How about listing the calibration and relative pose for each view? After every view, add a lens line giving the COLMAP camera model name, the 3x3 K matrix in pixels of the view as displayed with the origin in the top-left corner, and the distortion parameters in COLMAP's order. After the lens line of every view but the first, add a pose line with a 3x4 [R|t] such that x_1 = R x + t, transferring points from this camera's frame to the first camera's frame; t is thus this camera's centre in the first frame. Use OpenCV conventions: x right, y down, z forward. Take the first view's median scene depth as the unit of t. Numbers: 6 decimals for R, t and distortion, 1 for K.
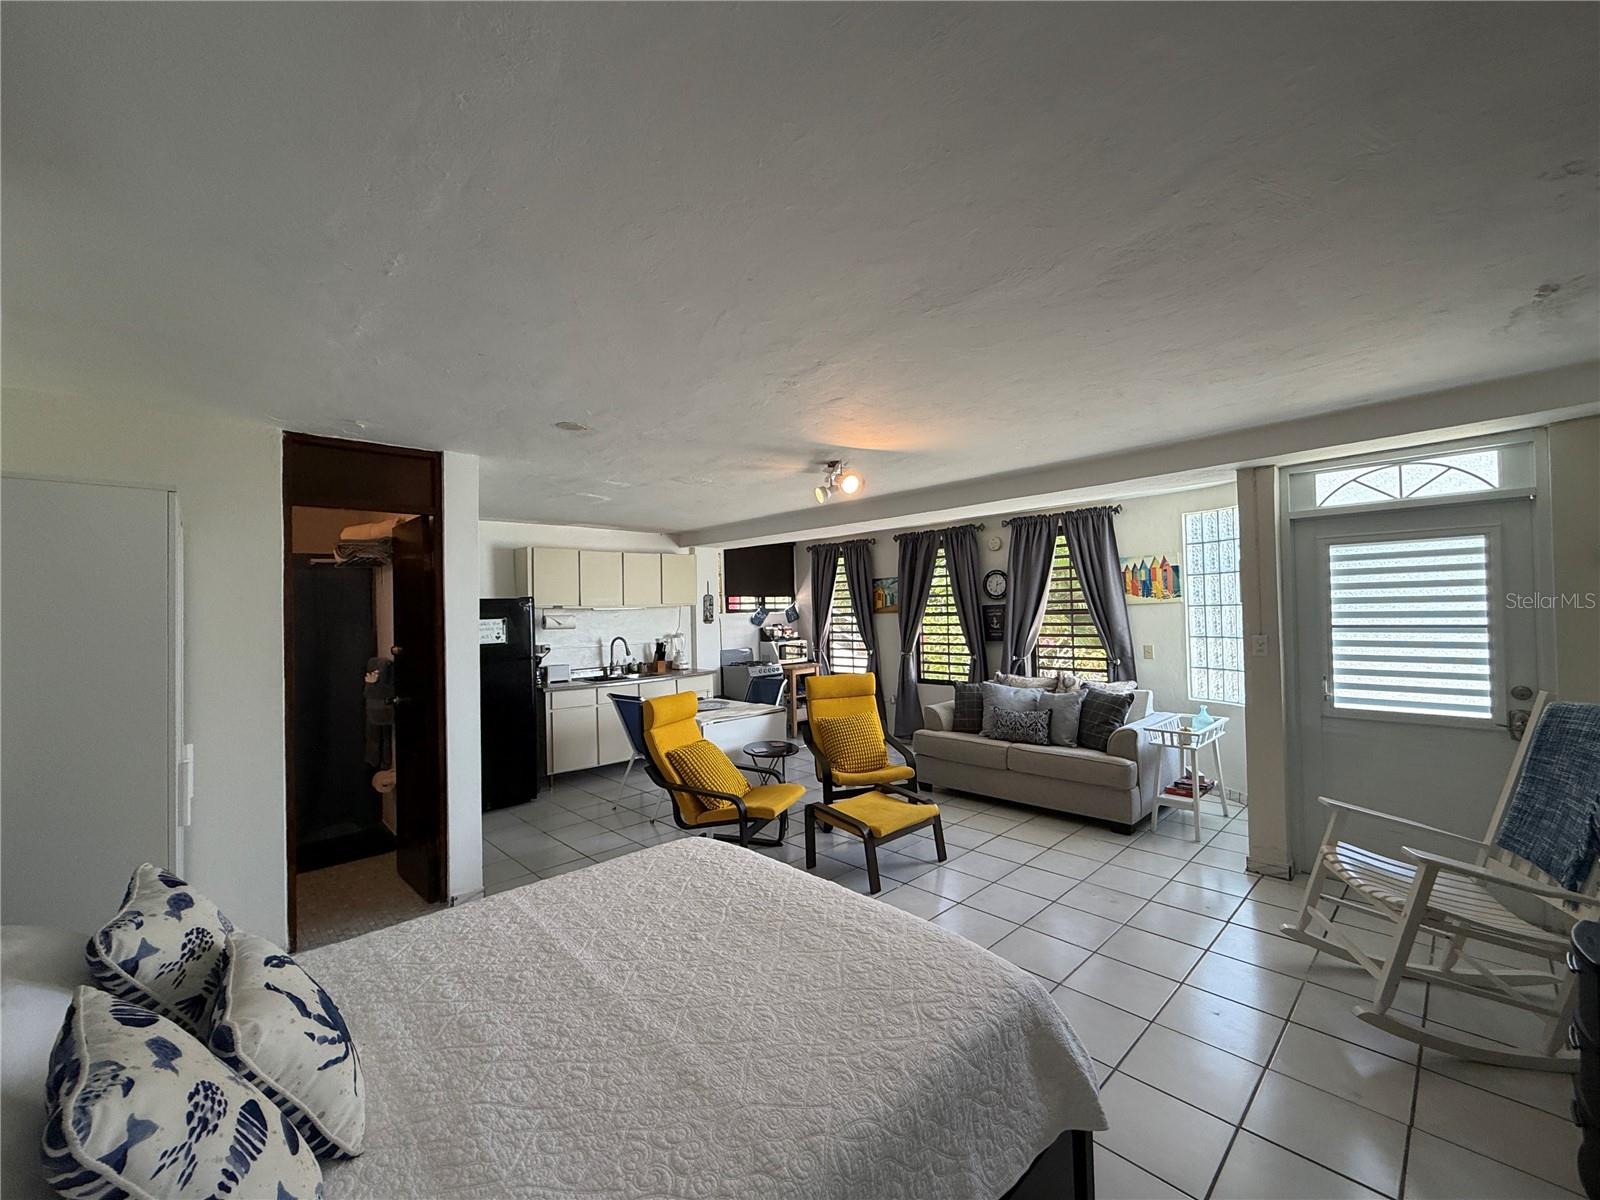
lens RADIAL K [[643.5, 0, 802.4], [0, 643.5, 598.2], [0, 0, 1]] dist [0.001722, 0.000207]
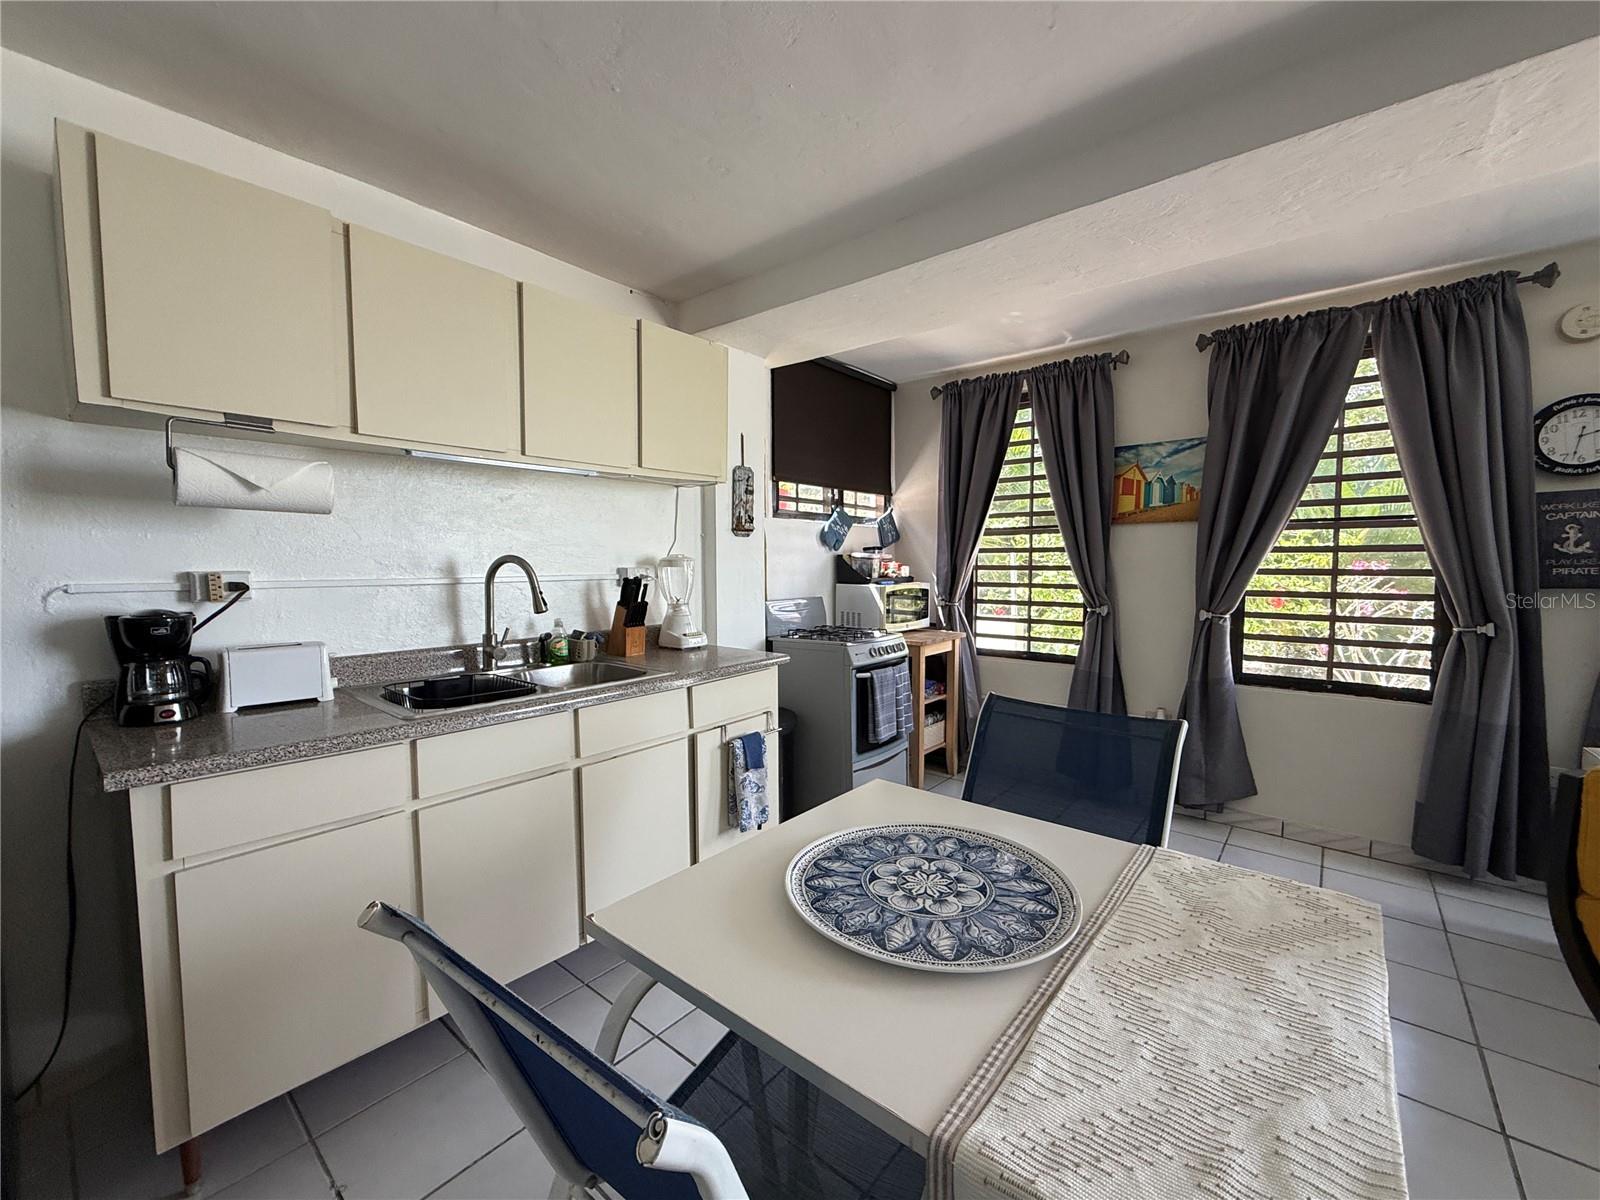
lens RADIAL K [[643.5, 0, 803.1], [0, 643.5, 599.9], [0, 0, 1]] dist [0.001722, 0.000207]
pose [[0.993459, 0.016071, 0.113051, -0.159849], [-0.024861, 0.996738, 0.076780, 0.049279], [-0.111449, -0.079088, 0.990618, 0.604757]]
